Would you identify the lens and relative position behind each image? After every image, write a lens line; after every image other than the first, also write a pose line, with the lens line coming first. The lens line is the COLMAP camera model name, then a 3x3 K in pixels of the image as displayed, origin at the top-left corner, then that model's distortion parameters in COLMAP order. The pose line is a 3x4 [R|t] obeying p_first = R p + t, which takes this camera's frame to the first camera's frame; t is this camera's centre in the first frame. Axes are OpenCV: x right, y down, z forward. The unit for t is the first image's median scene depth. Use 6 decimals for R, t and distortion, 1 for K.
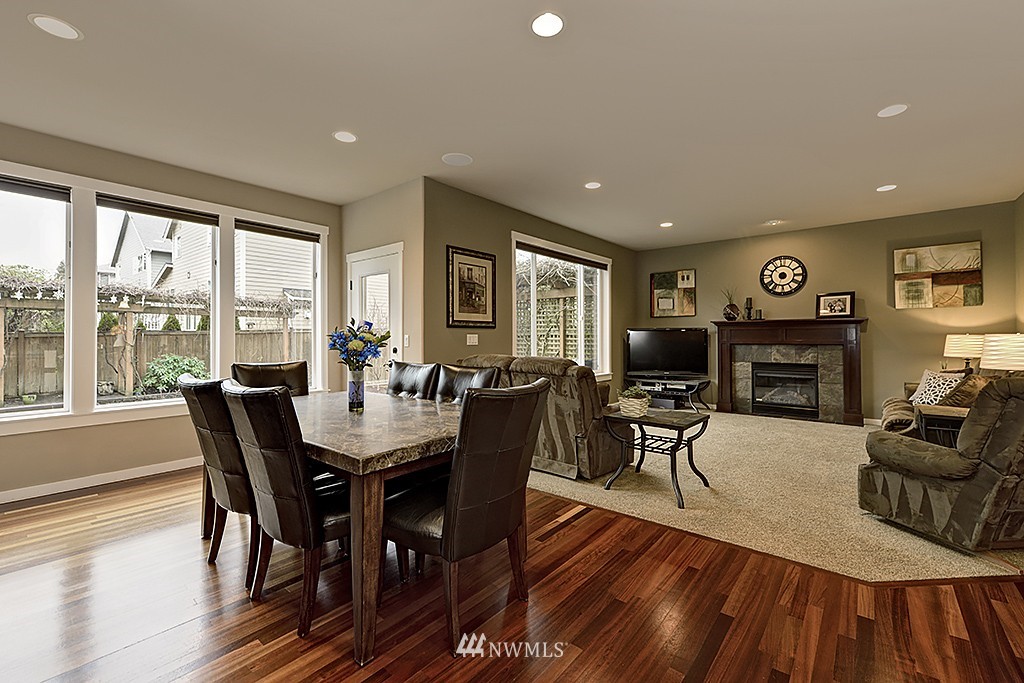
lens RADIAL K [[435.8, 0, 512.9], [0, 435.8, 333.2], [0, 0, 1]] dist [0.000810, 0.000189]
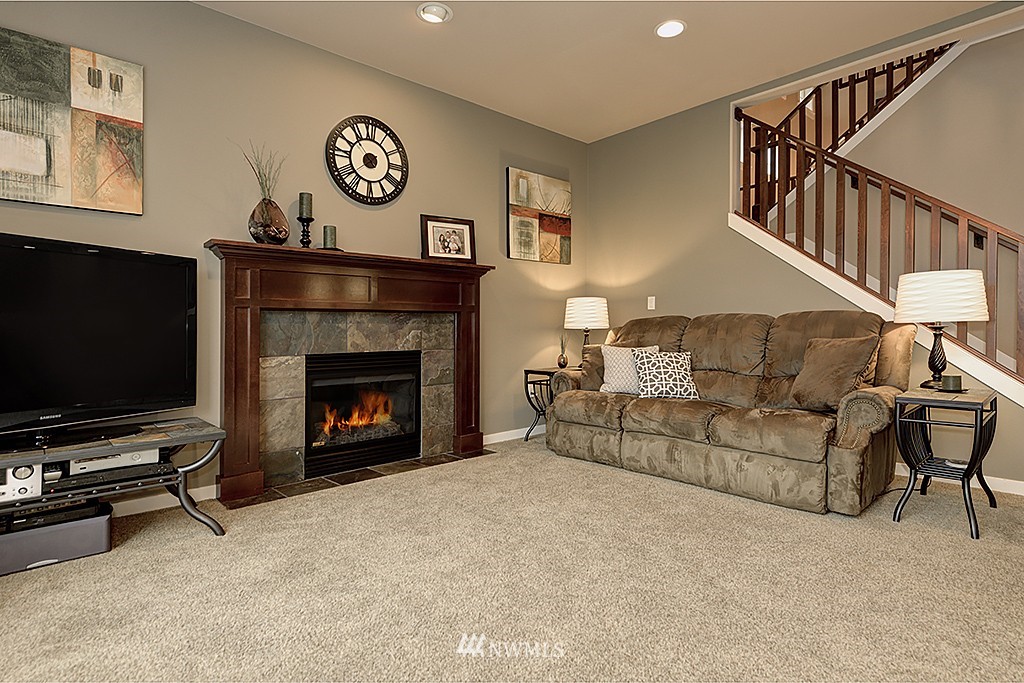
lens RADIAL K [[525.7, 0, 524.1], [0, 525.7, 326.5], [0, 0, 1]] dist [-0.002584, -0.000011]
pose [[0.122213, 0.005600, 0.992488, 0.095429], [-0.002364, 0.999983, -0.005351, 0.044721], [-0.992501, -0.001692, 0.122225, 0.784691]]
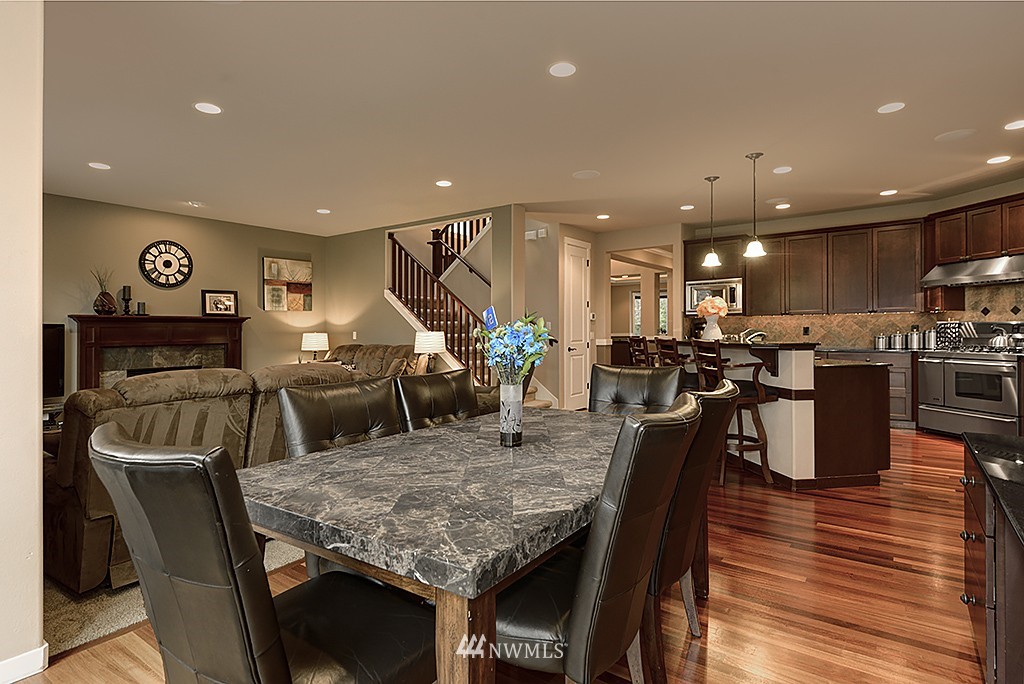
lens RADIAL K [[536.9, 0, 519.7], [0, 536.9, 327.3], [0, 0, 1]] dist [0.007850, 0.001333]
pose [[-0.087958, 0.007124, 0.996099, -0.486275], [0.000000, 0.999974, -0.007151, -0.001998], [-0.996124, -0.000629, -0.087956, 0.419249]]
